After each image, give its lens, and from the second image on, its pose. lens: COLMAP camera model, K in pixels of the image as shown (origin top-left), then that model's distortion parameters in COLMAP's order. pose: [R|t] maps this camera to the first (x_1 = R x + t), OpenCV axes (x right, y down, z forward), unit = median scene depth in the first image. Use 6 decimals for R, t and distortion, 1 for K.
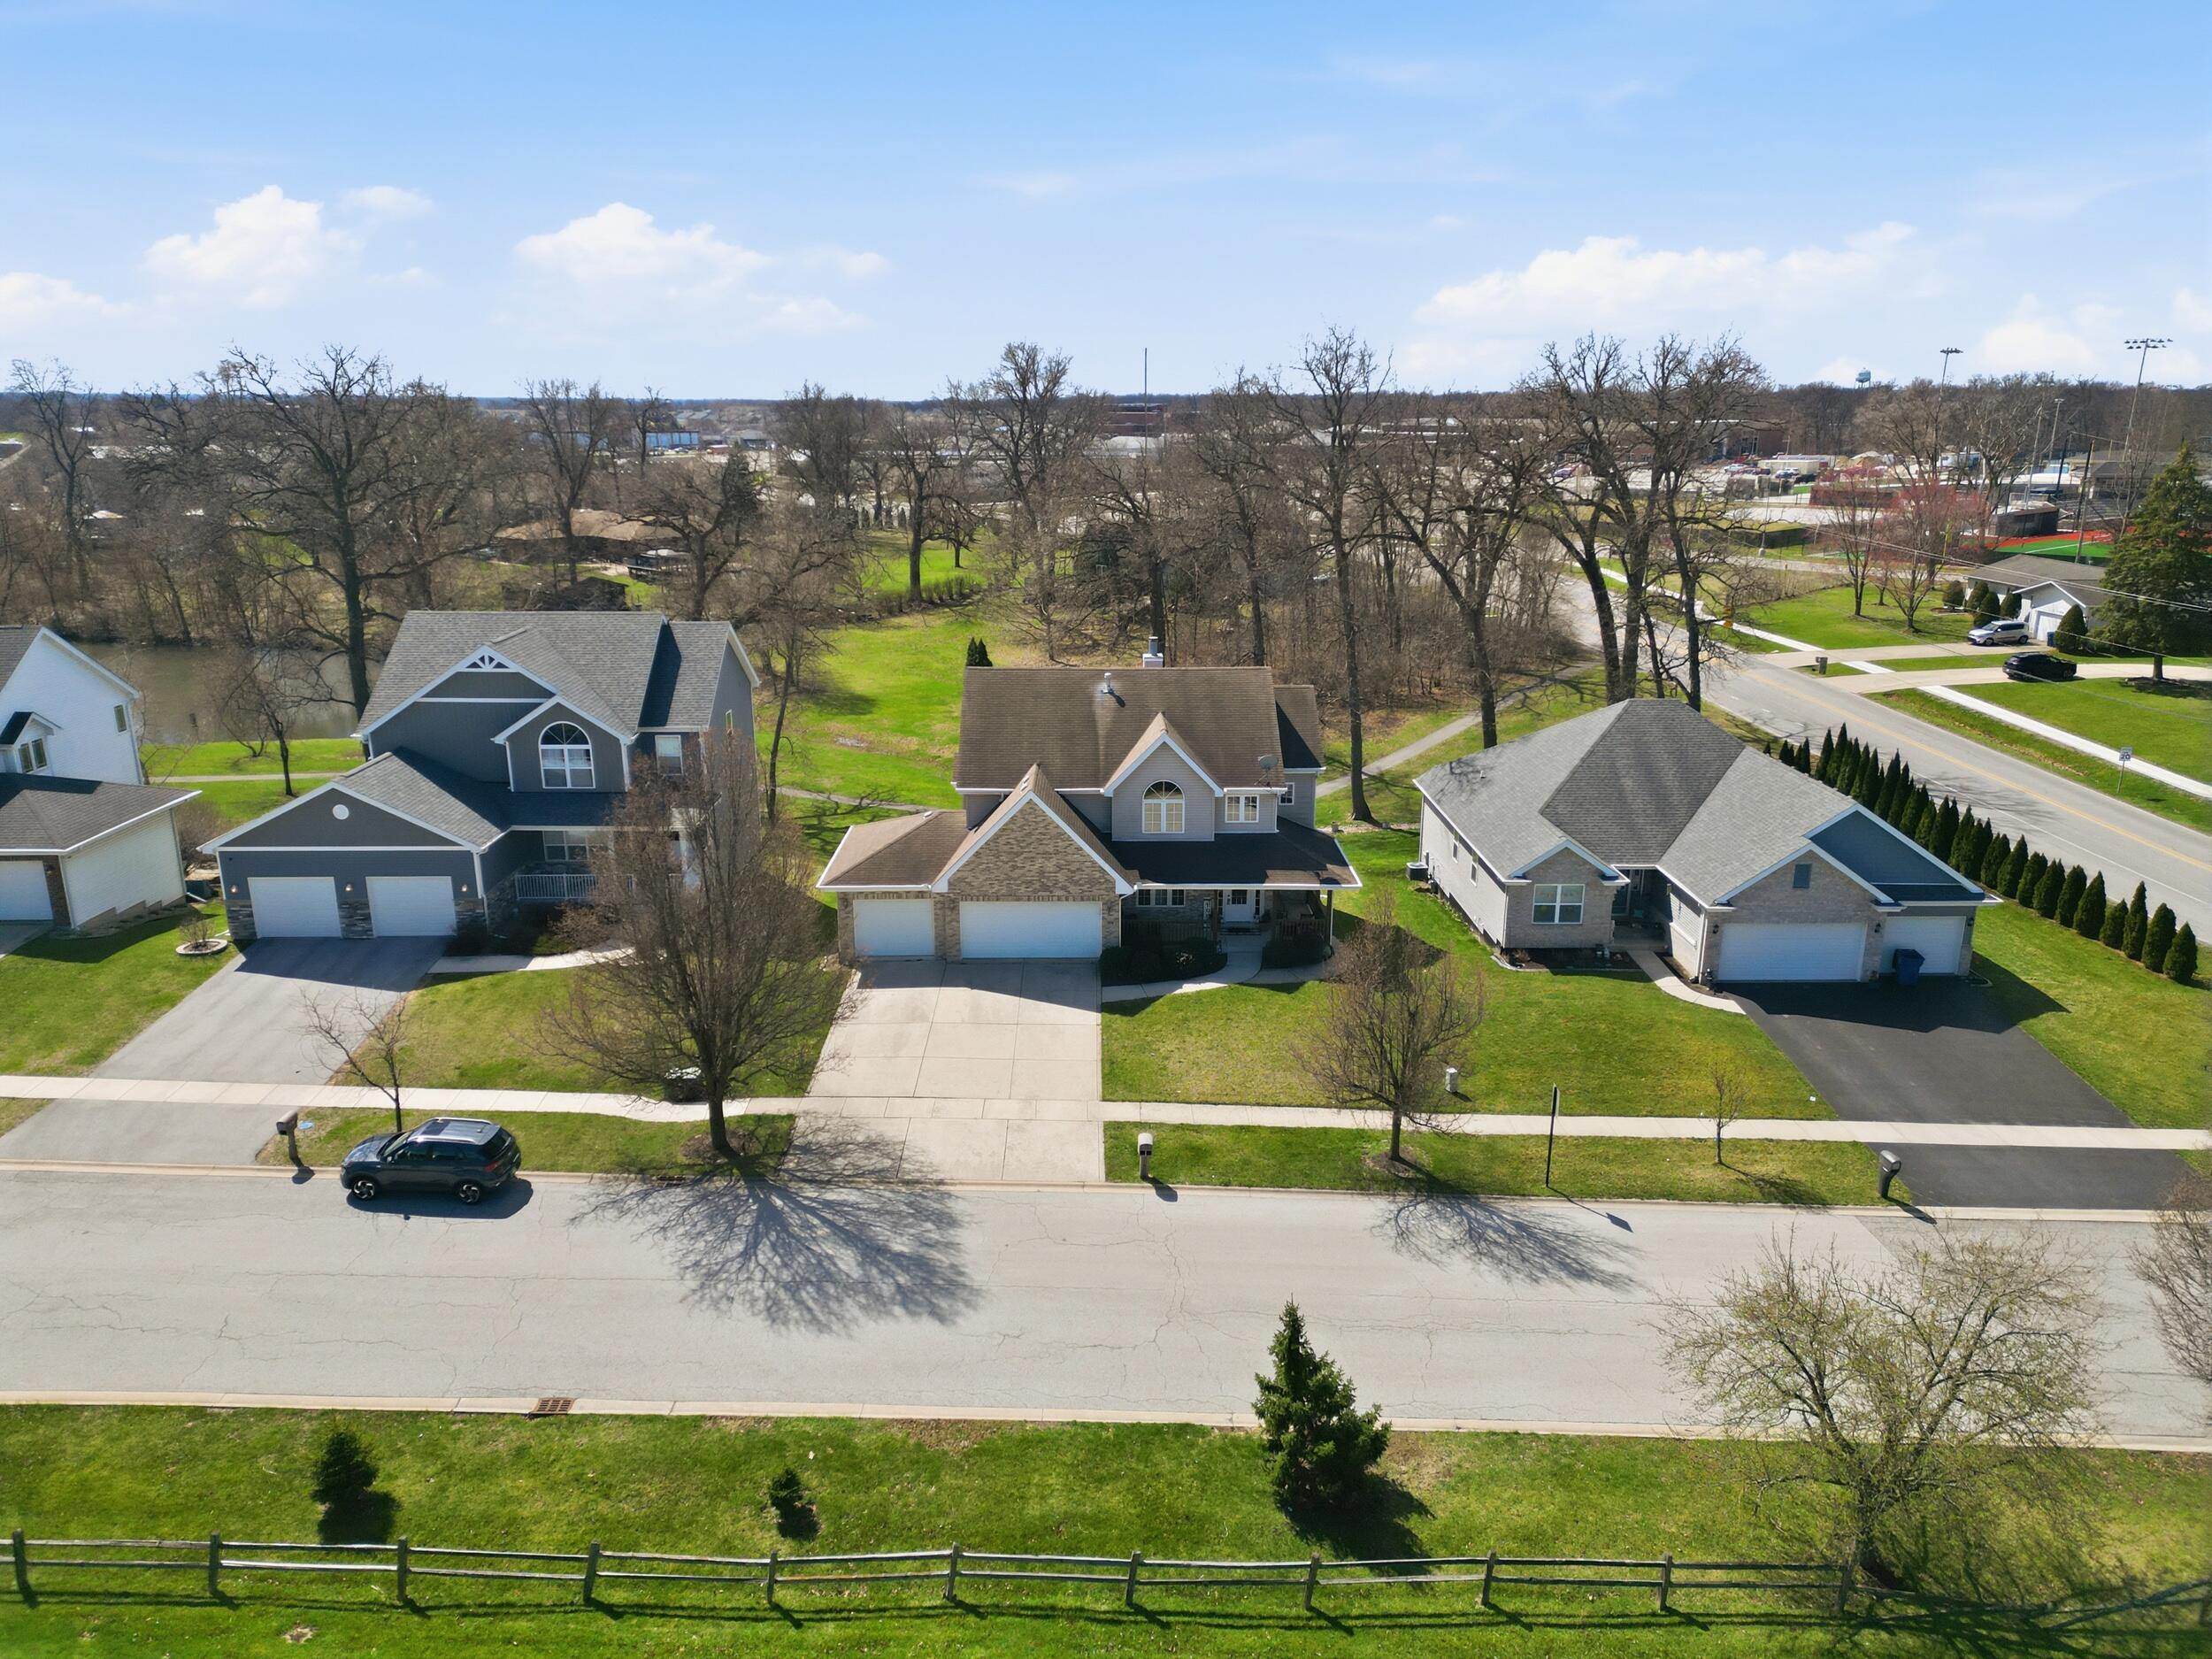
lens RADIAL K [[1532.7, 0, 1104.7], [0, 1532.7, 819.5], [0, 0, 1]] dist [0.049951, -0.025612]
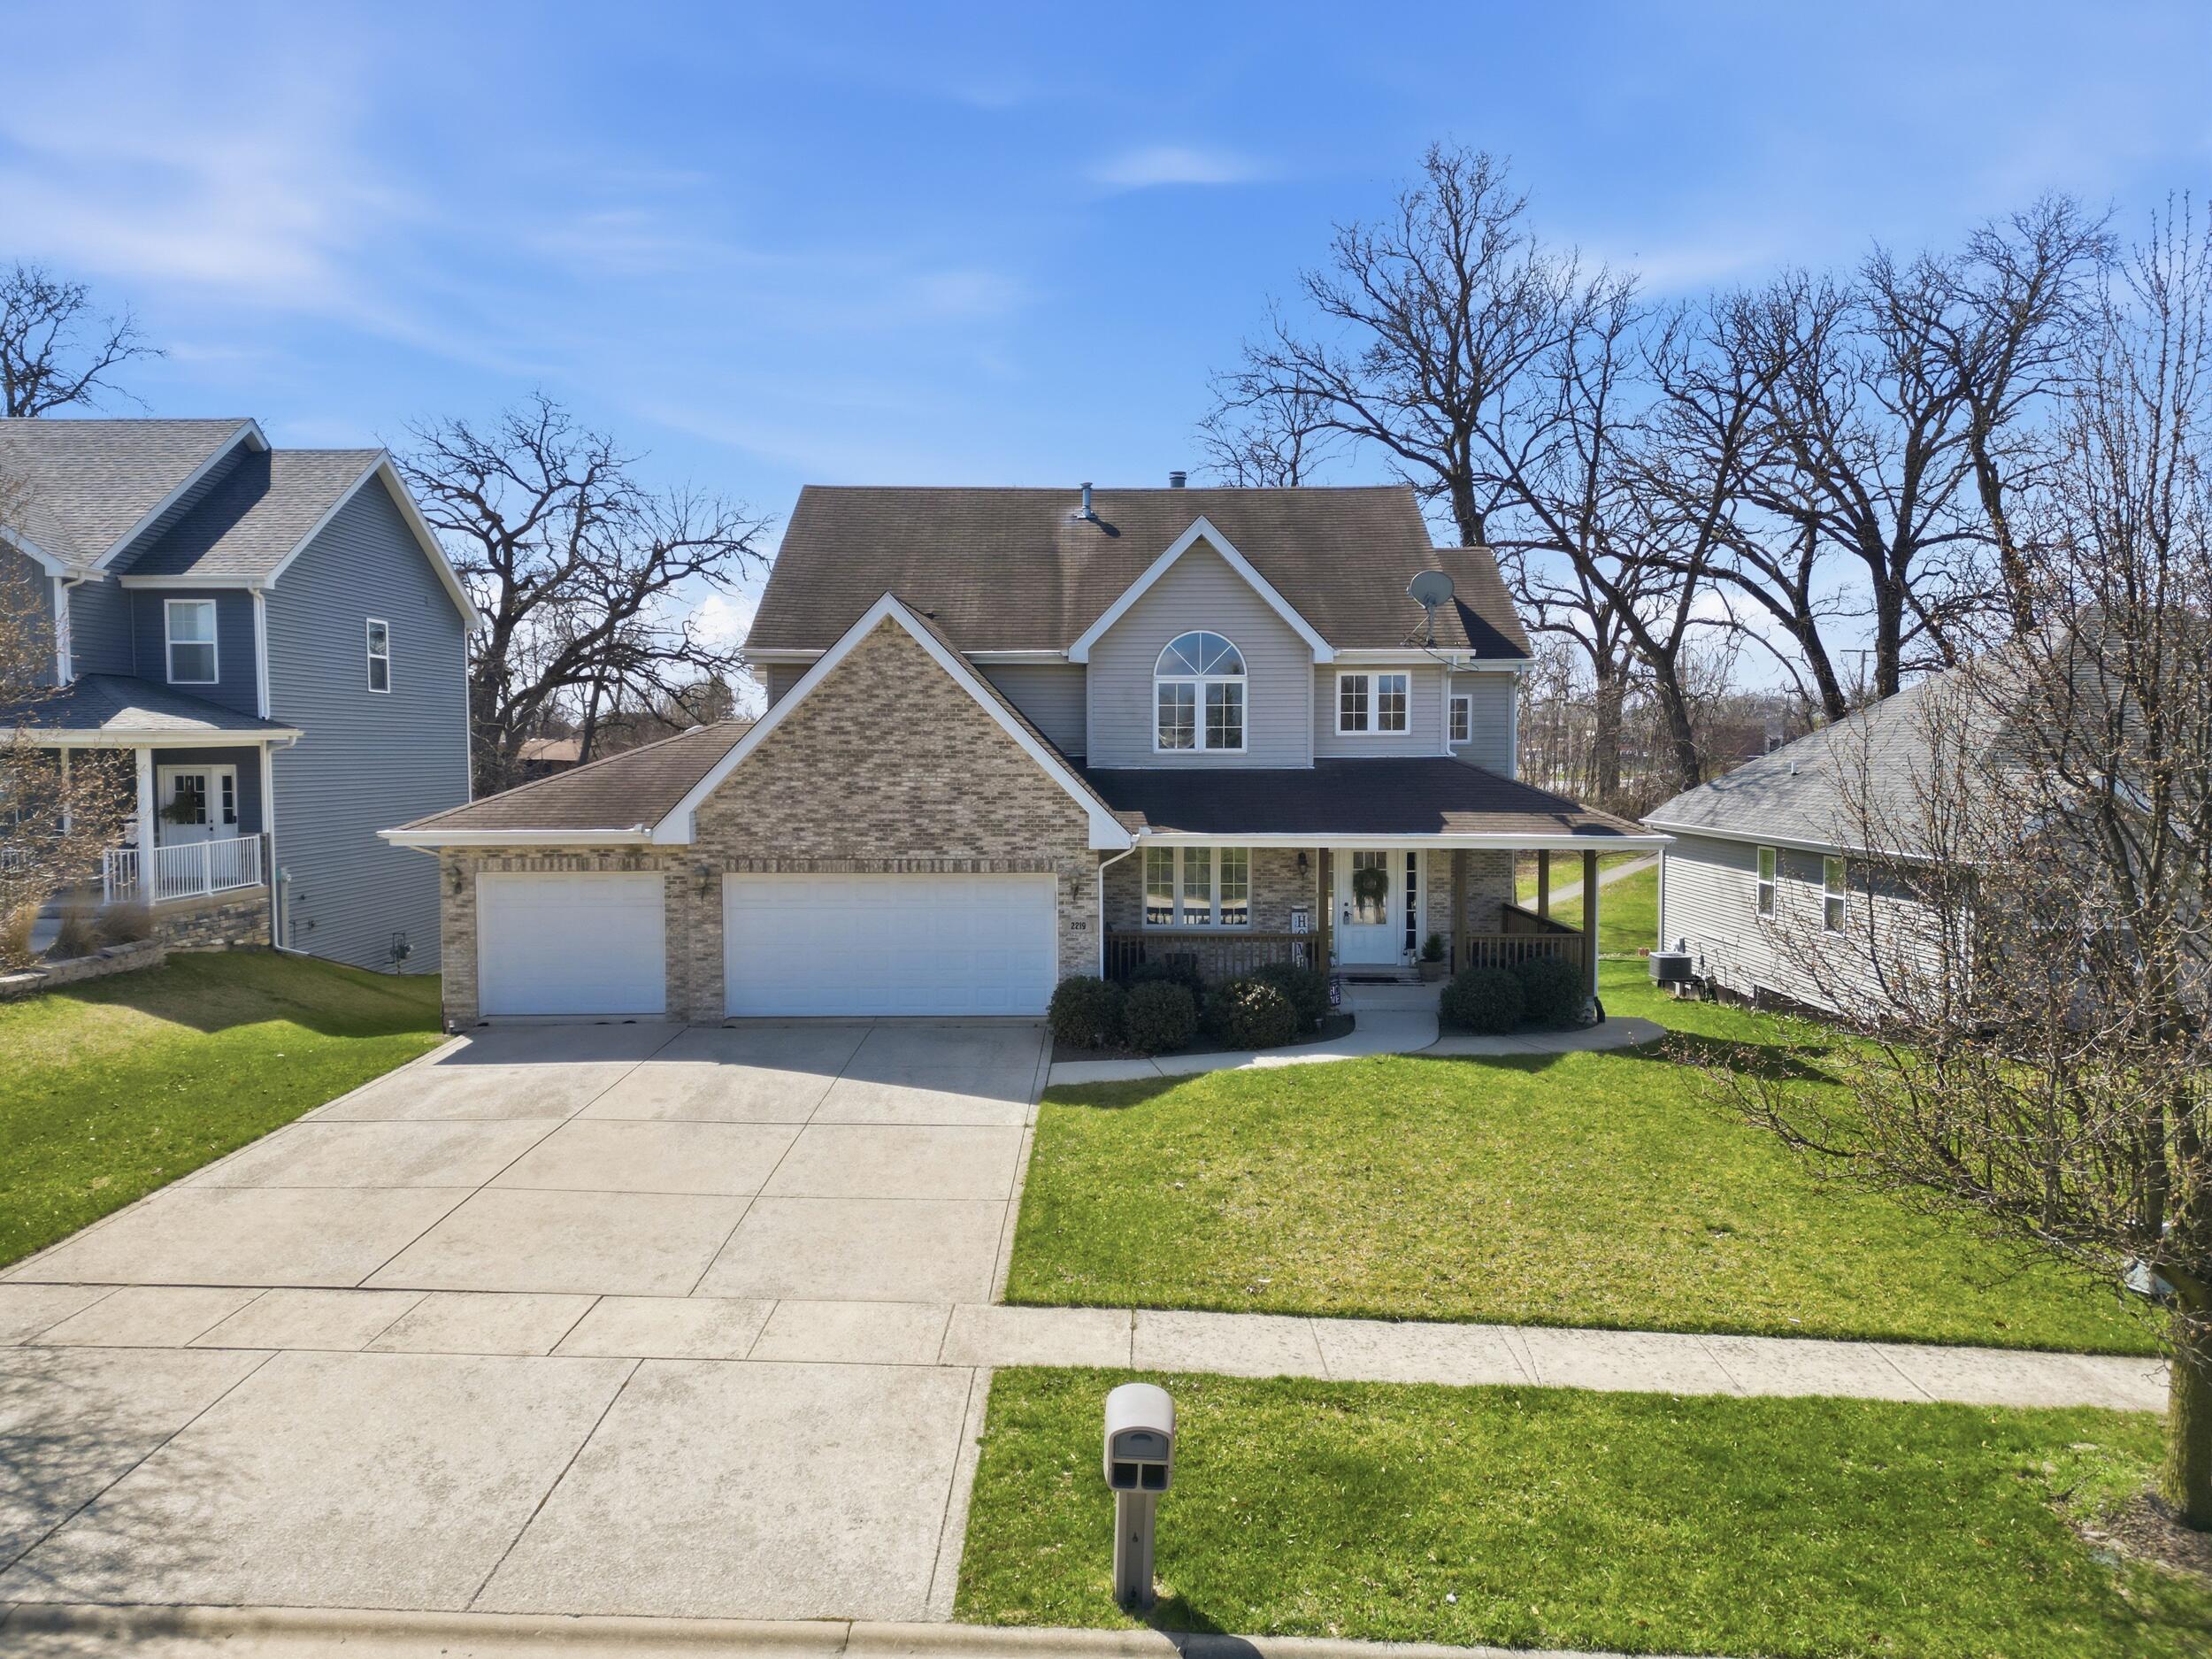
lens RADIAL K [[1532.7, 0, 1110.5], [0, 1532.7, 835.8], [0, 0, 1]] dist [0.049951, -0.025612]
pose [[0.999840, 0.000613, -0.017869, 0.020360], [-0.004391, 0.977229, -0.212144, 0.134238], [0.017332, 0.212188, 0.977075, 0.589298]]
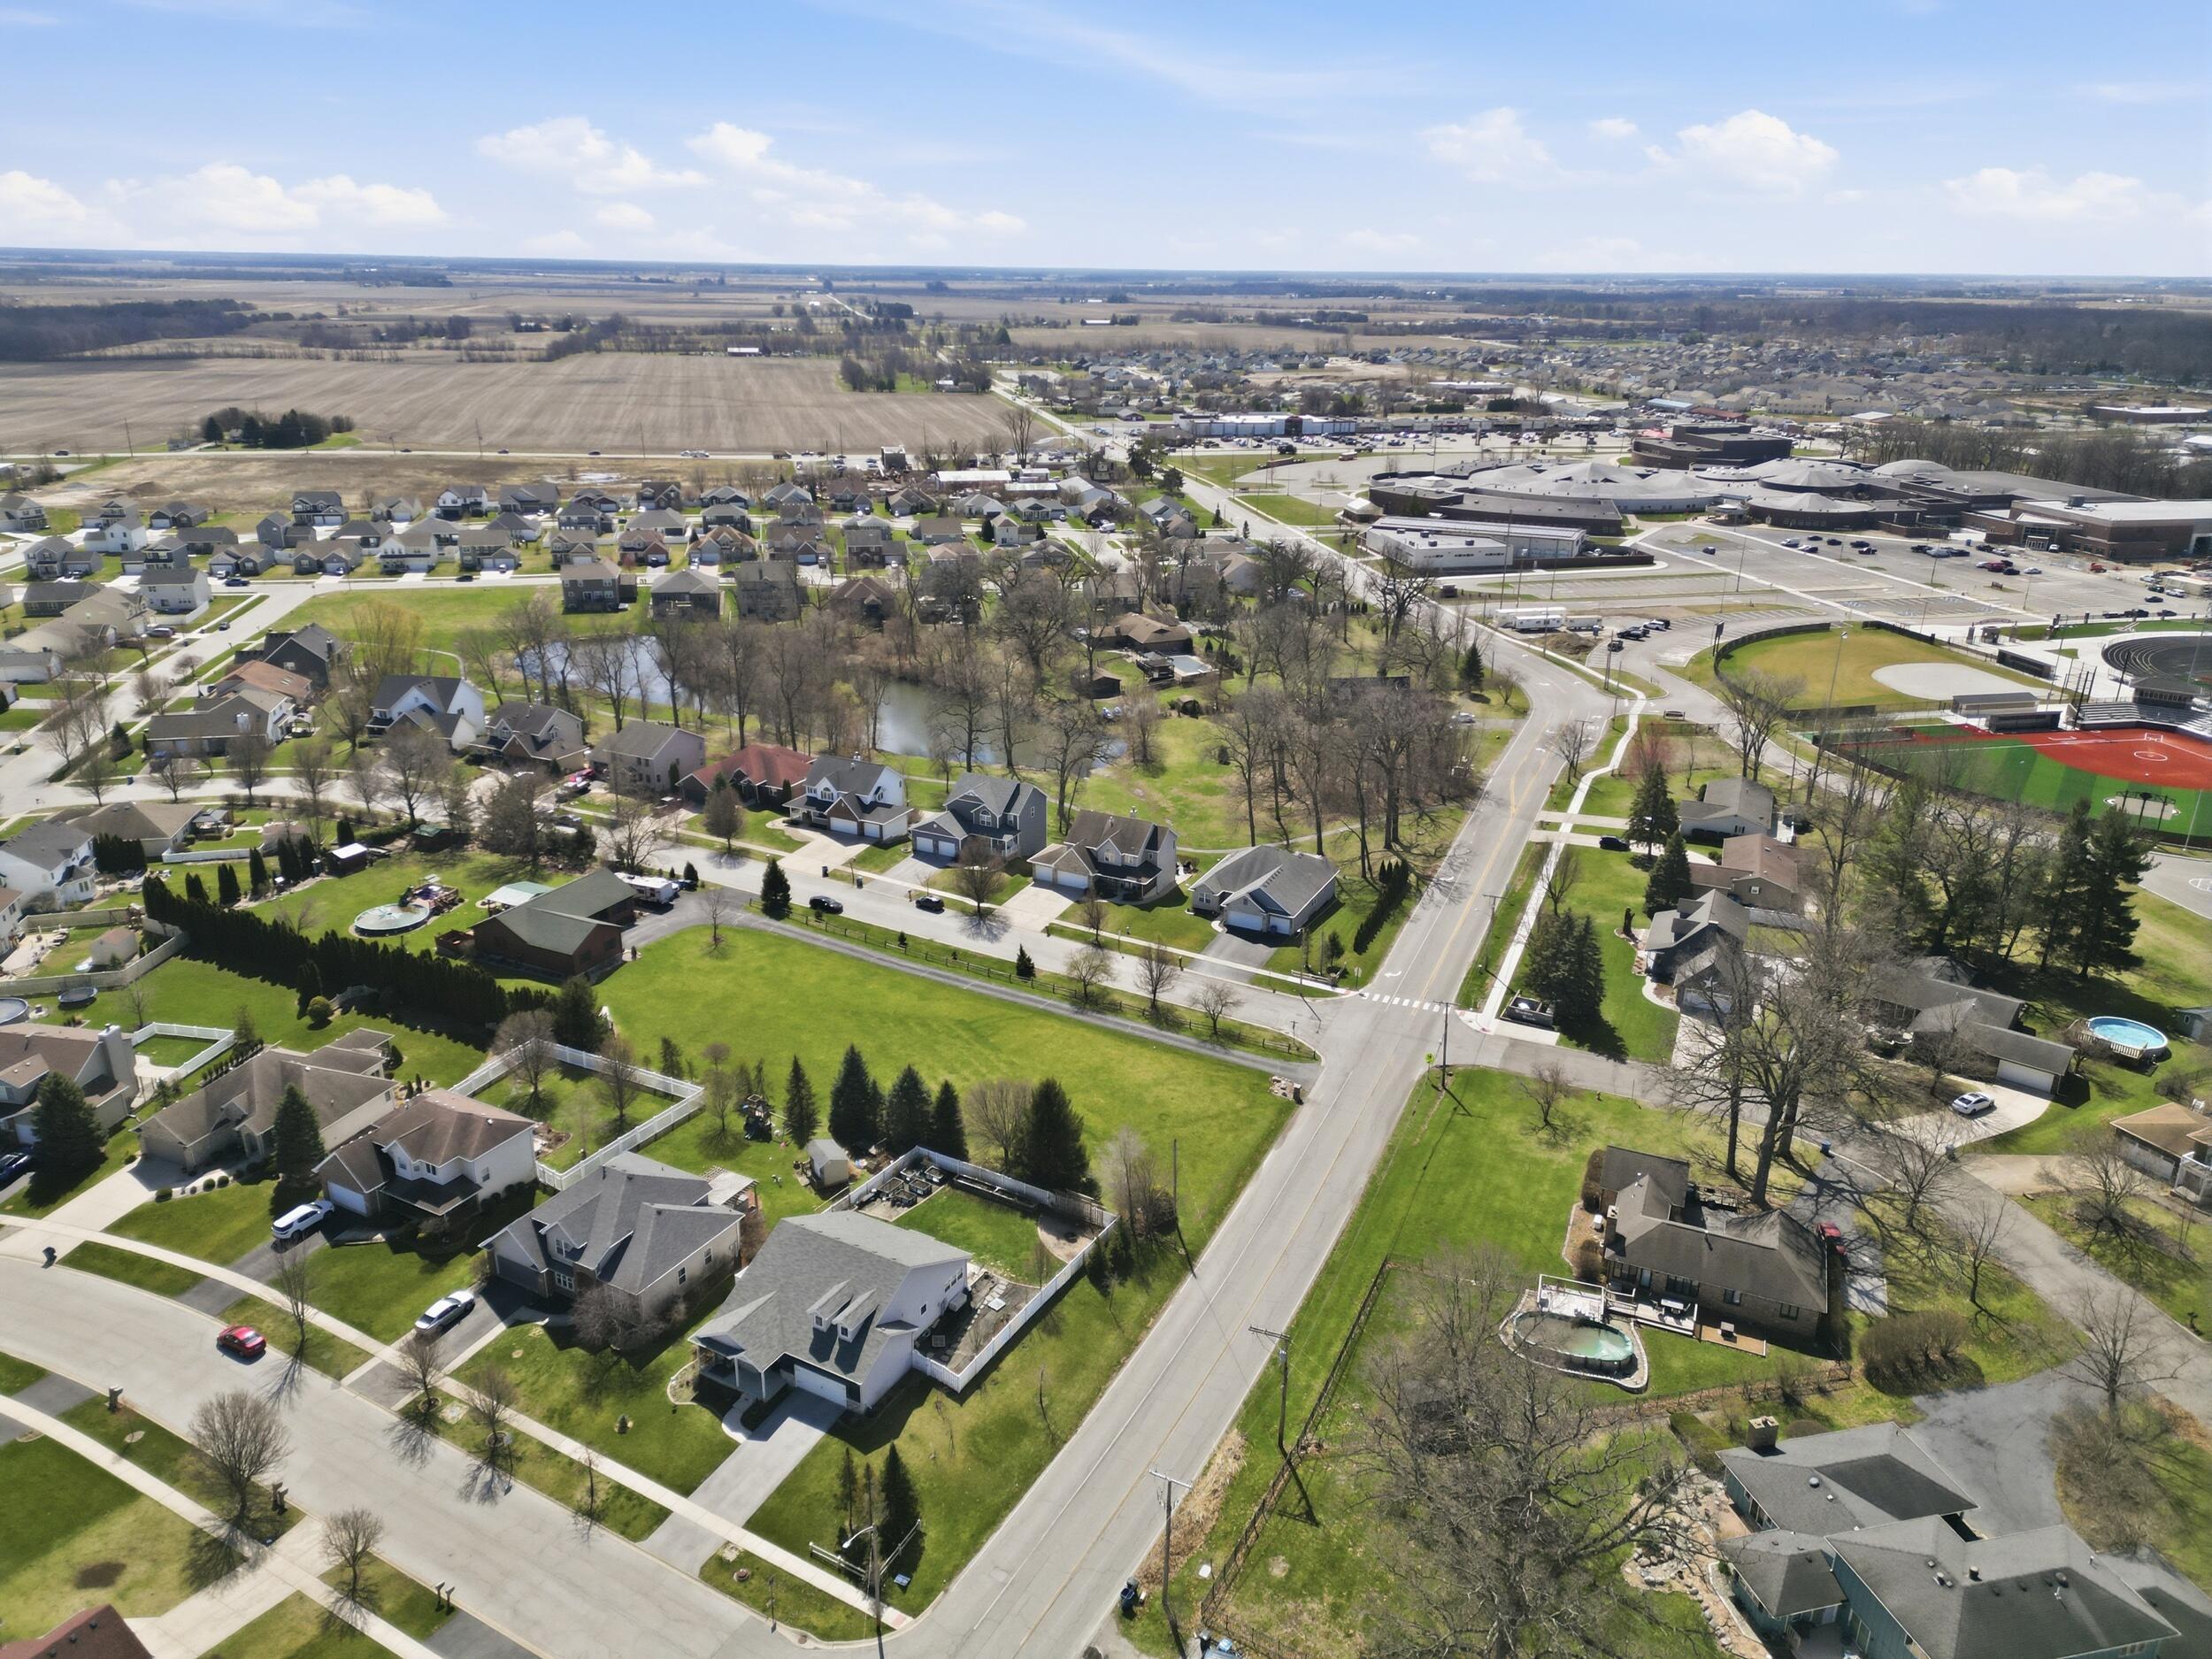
lens RADIAL K [[1532.7, 0, 1099.8], [0, 1532.7, 834.4], [0, 0, 1]] dist [0.049951, -0.025612]
pose [[0.887301, 0.164412, -0.430890, 1.786971], [-0.127448, 0.985327, 0.113522, -0.528799], [0.443232, -0.045812, 0.895235, -2.669606]]
